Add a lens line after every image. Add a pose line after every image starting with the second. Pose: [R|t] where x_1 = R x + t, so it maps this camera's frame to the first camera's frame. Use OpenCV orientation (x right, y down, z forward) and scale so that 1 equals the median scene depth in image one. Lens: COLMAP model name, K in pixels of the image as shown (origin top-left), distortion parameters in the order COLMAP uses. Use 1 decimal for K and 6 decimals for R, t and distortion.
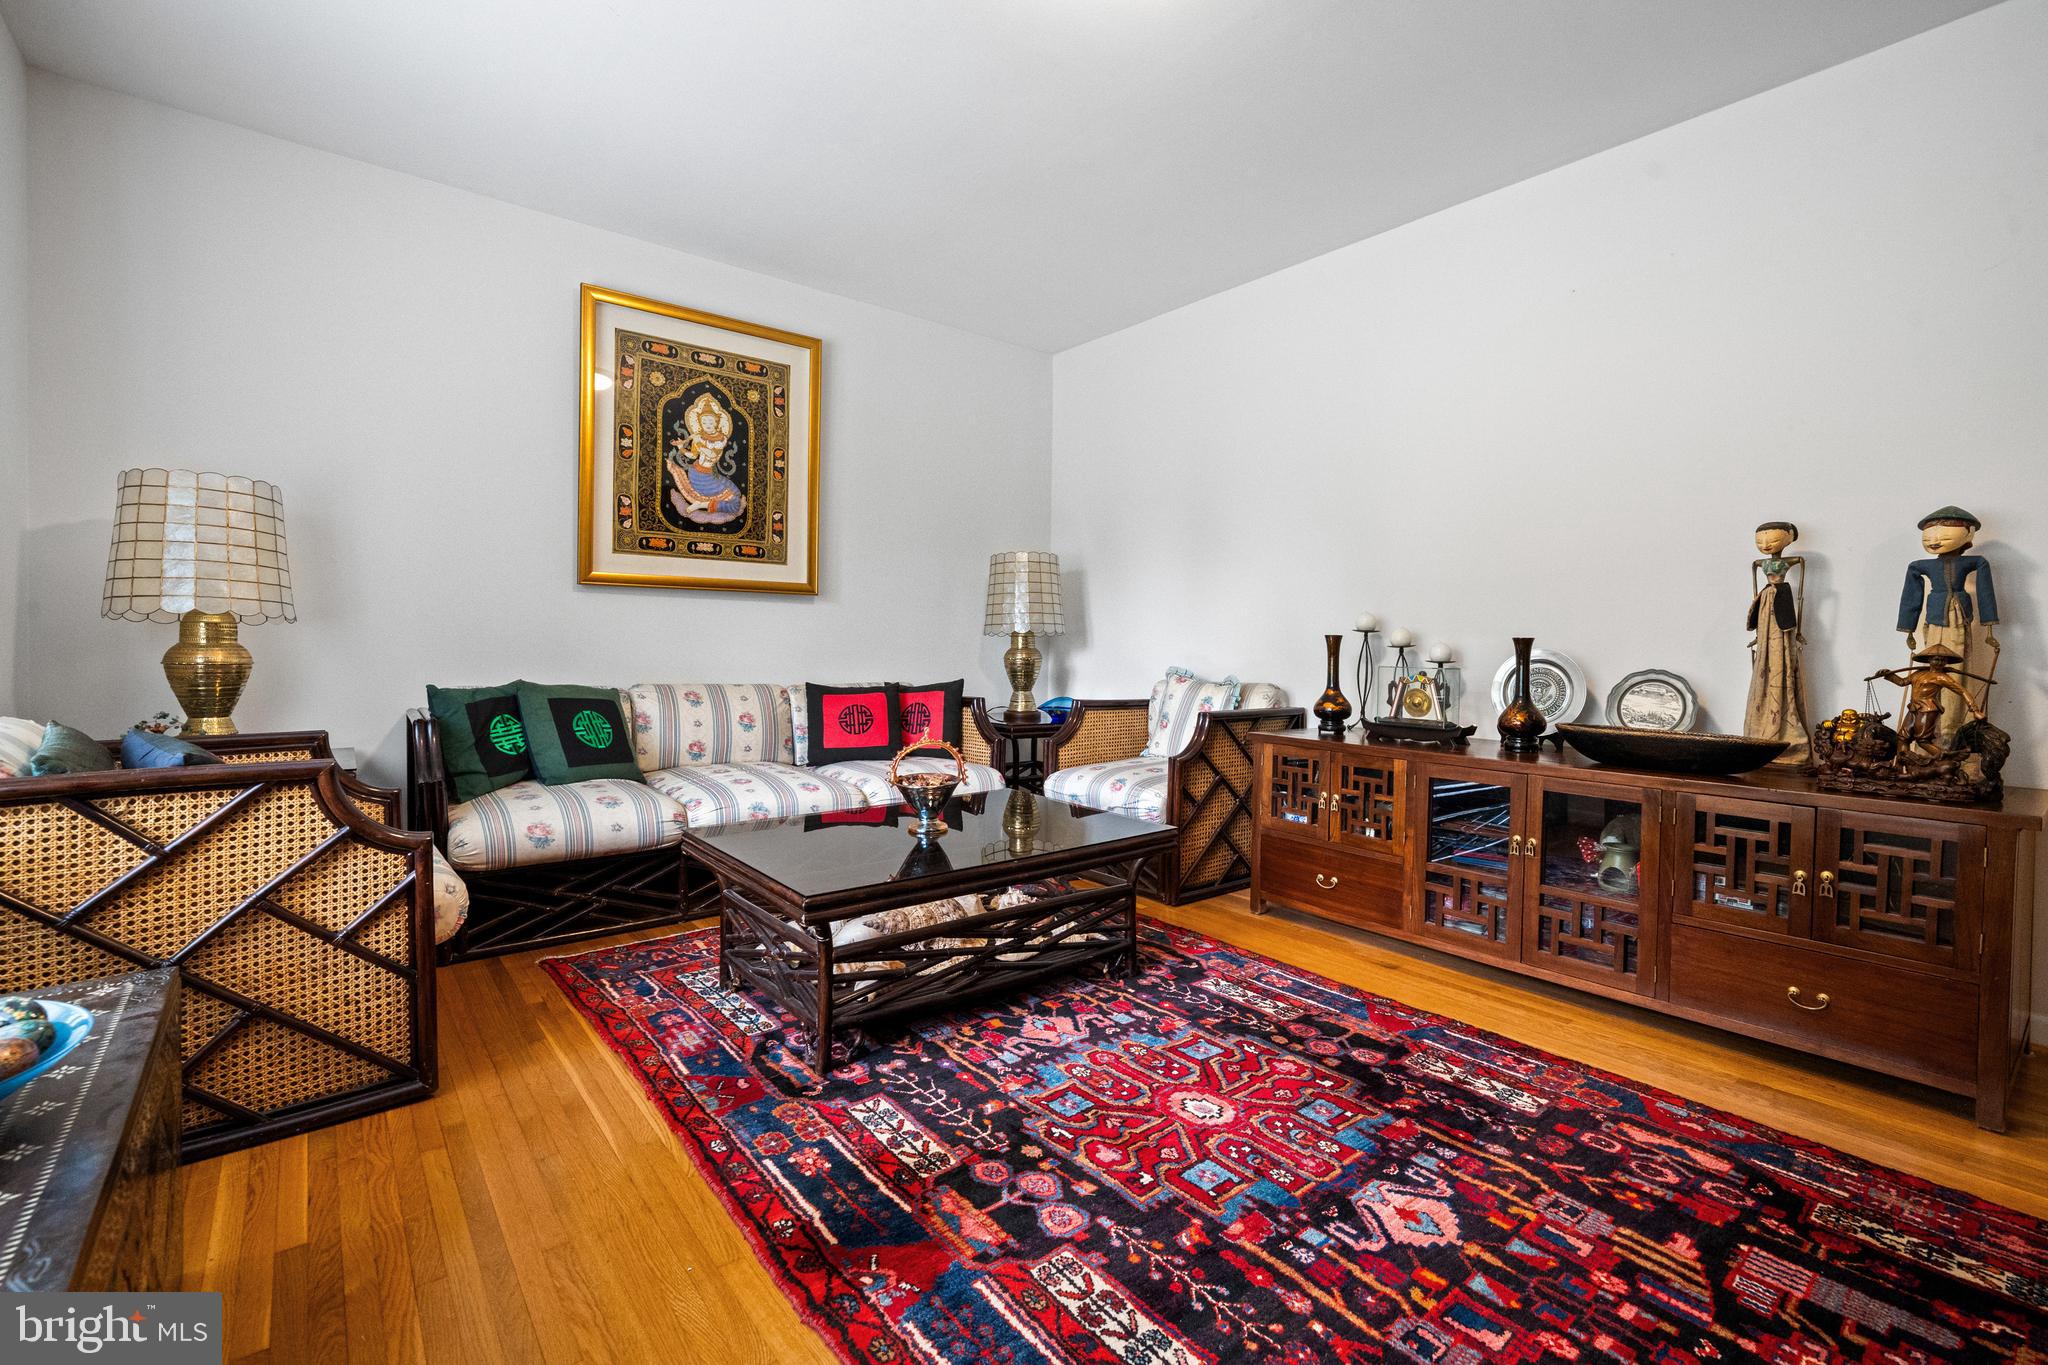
lens RADIAL K [[887.6, 0, 1044.7], [0, 887.6, 658.9], [0, 0, 1]] dist [-0.000114, -0.000028]
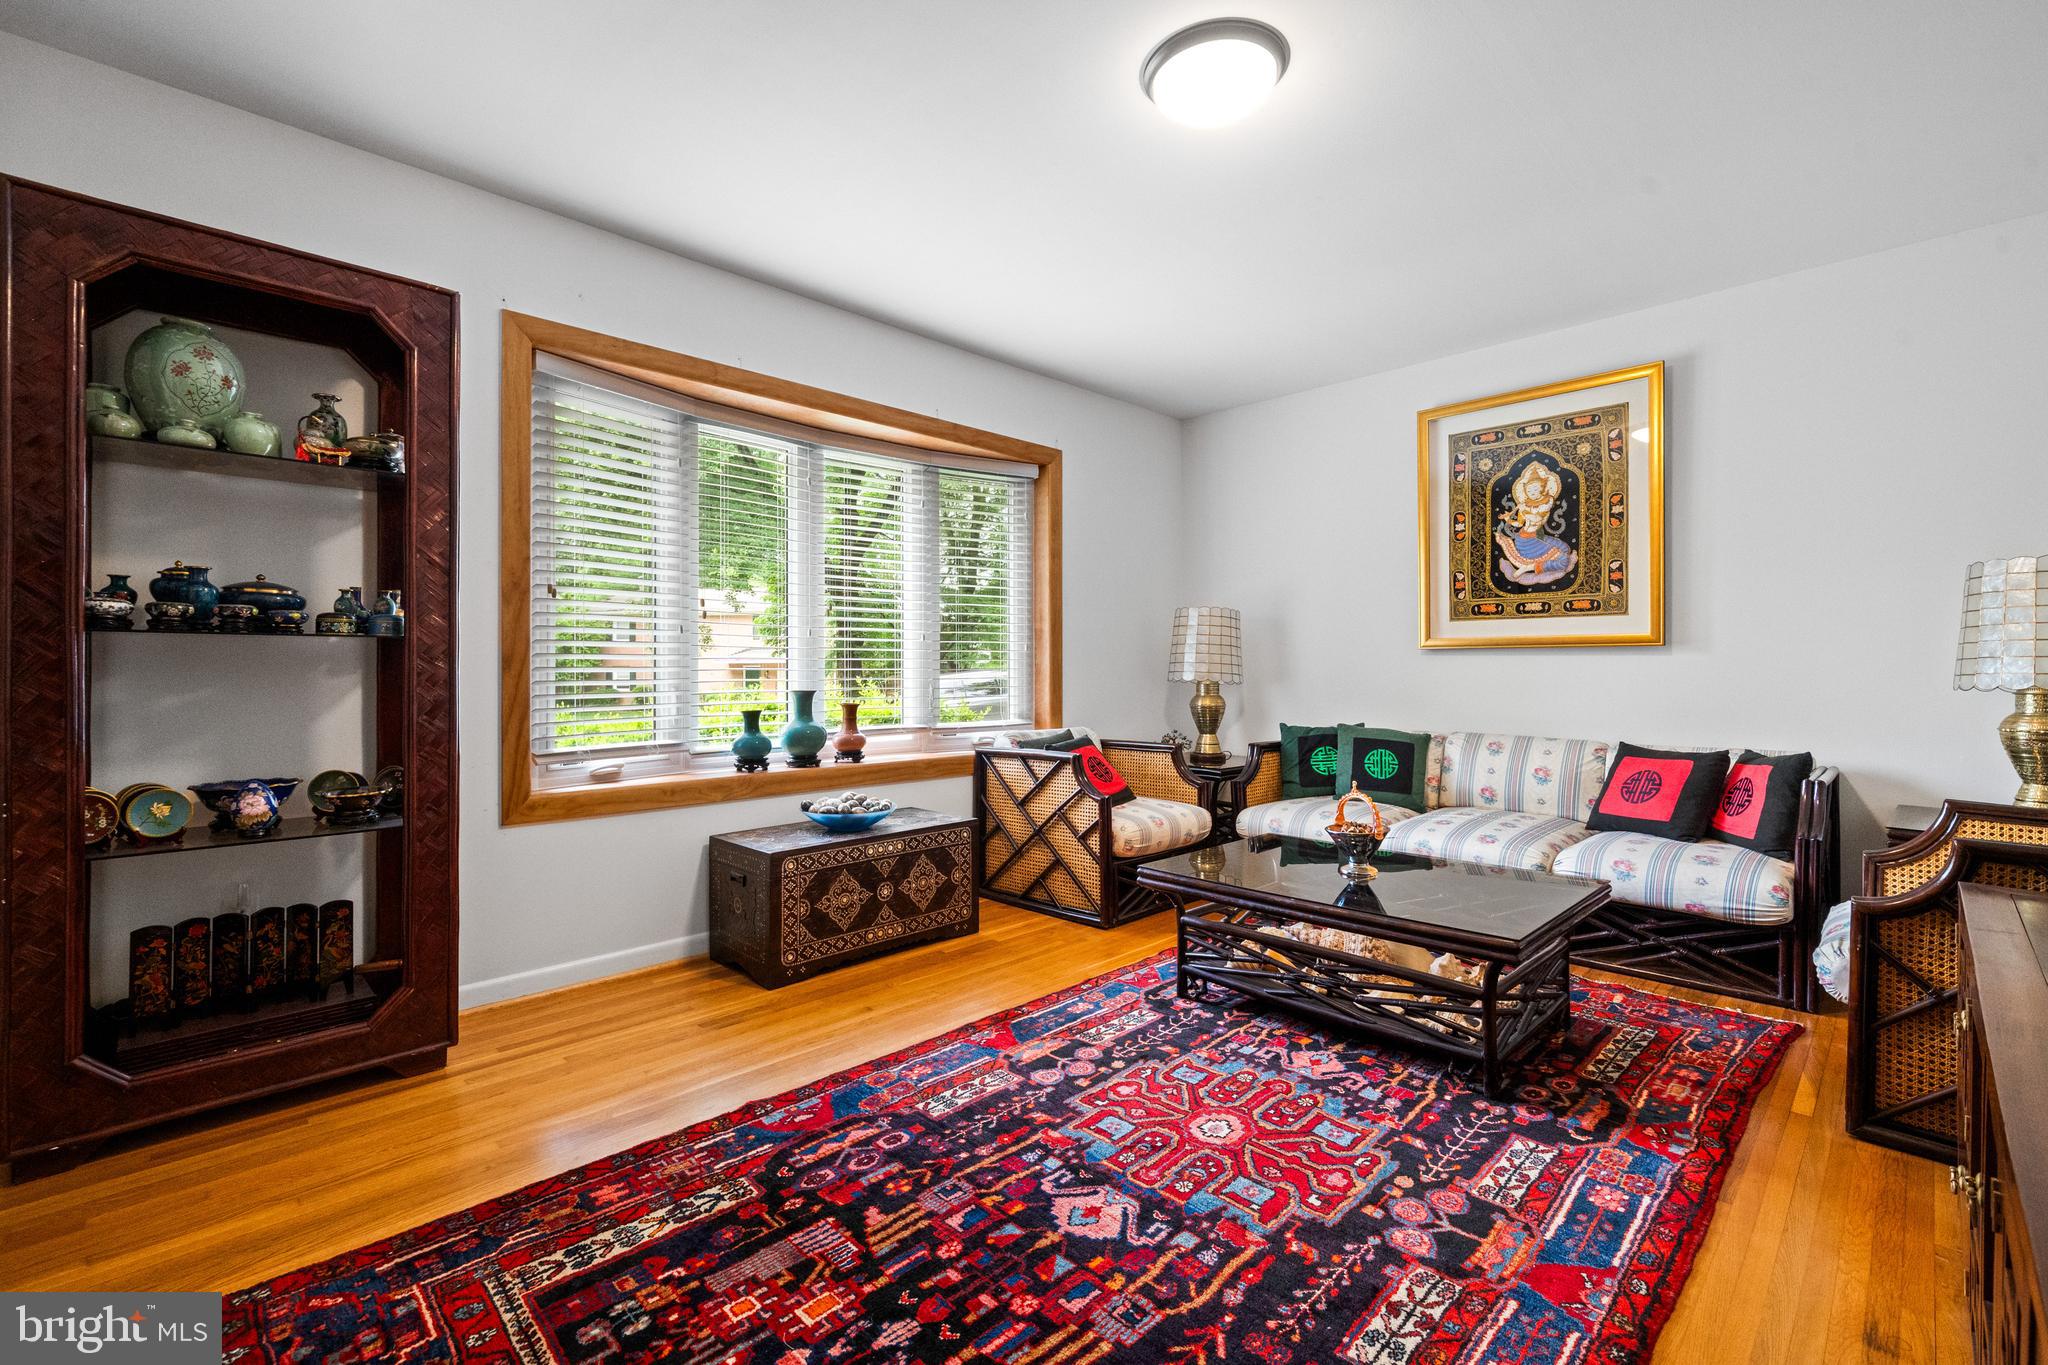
lens RADIAL K [[887.6, 0, 1042.1], [0, 887.6, 667.9], [0, 0, 1]] dist [-0.000114, -0.000028]
pose [[0.102441, -0.012497, -0.994661, 1.047736], [-0.015903, 0.999773, -0.014199, -0.049128], [0.994612, 0.017273, 0.102219, 0.532494]]
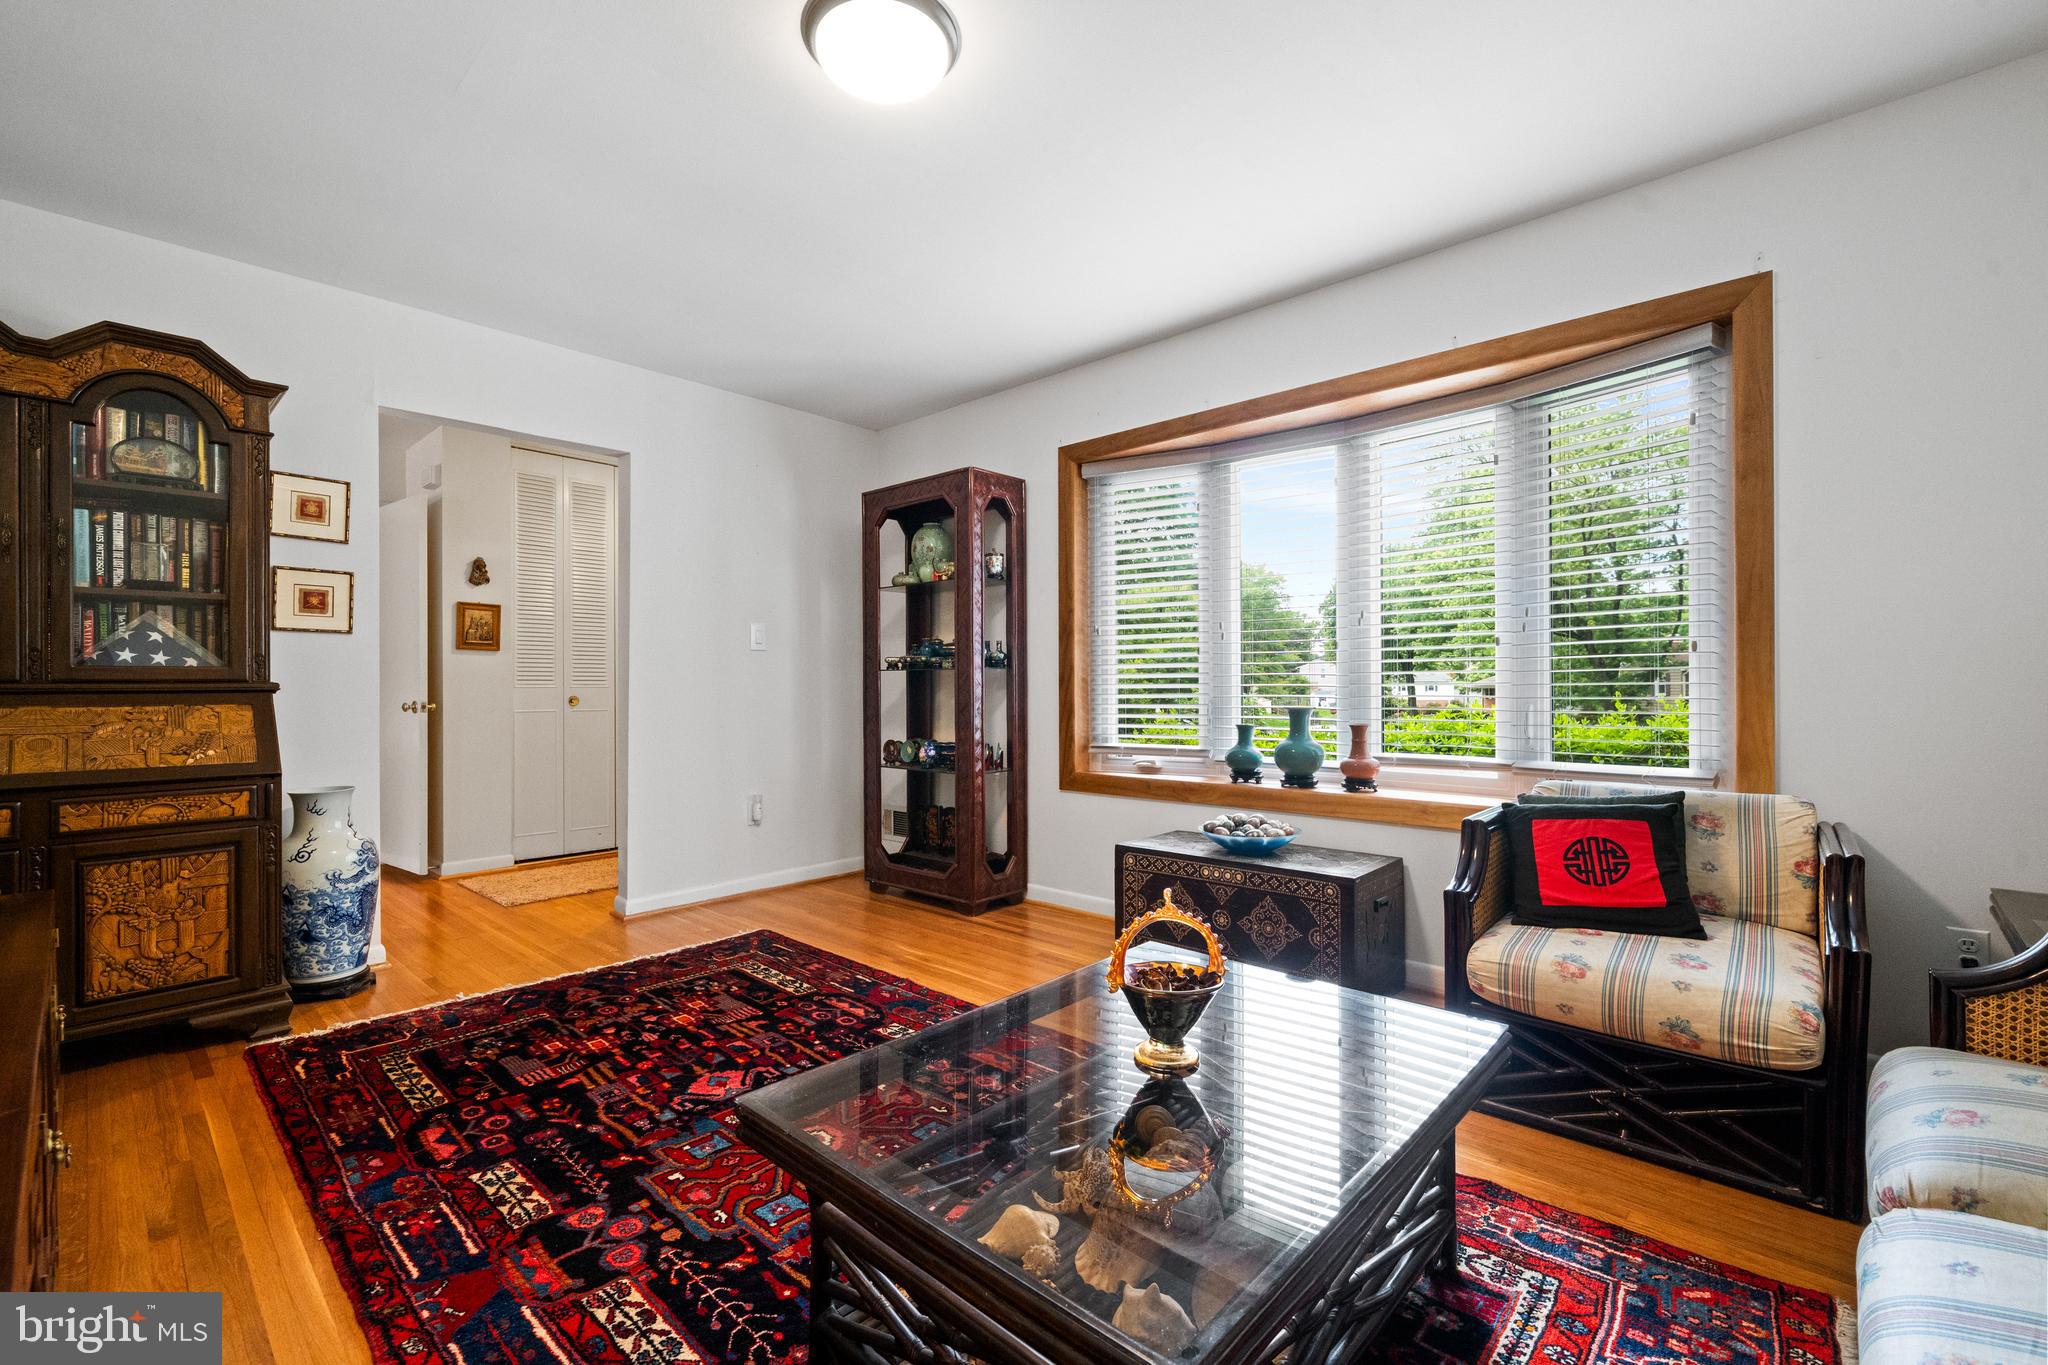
lens RADIAL K [[887.6, 0, 1023.8], [0, 887.6, 687.1], [0, 0, 1]] dist [-0.000114, -0.000028]
pose [[-0.991502, -0.007096, -0.129900, 0.053295], [-0.009351, 0.999816, 0.016758, -0.081711], [0.129757, 0.017830, -0.991386, 1.759468]]
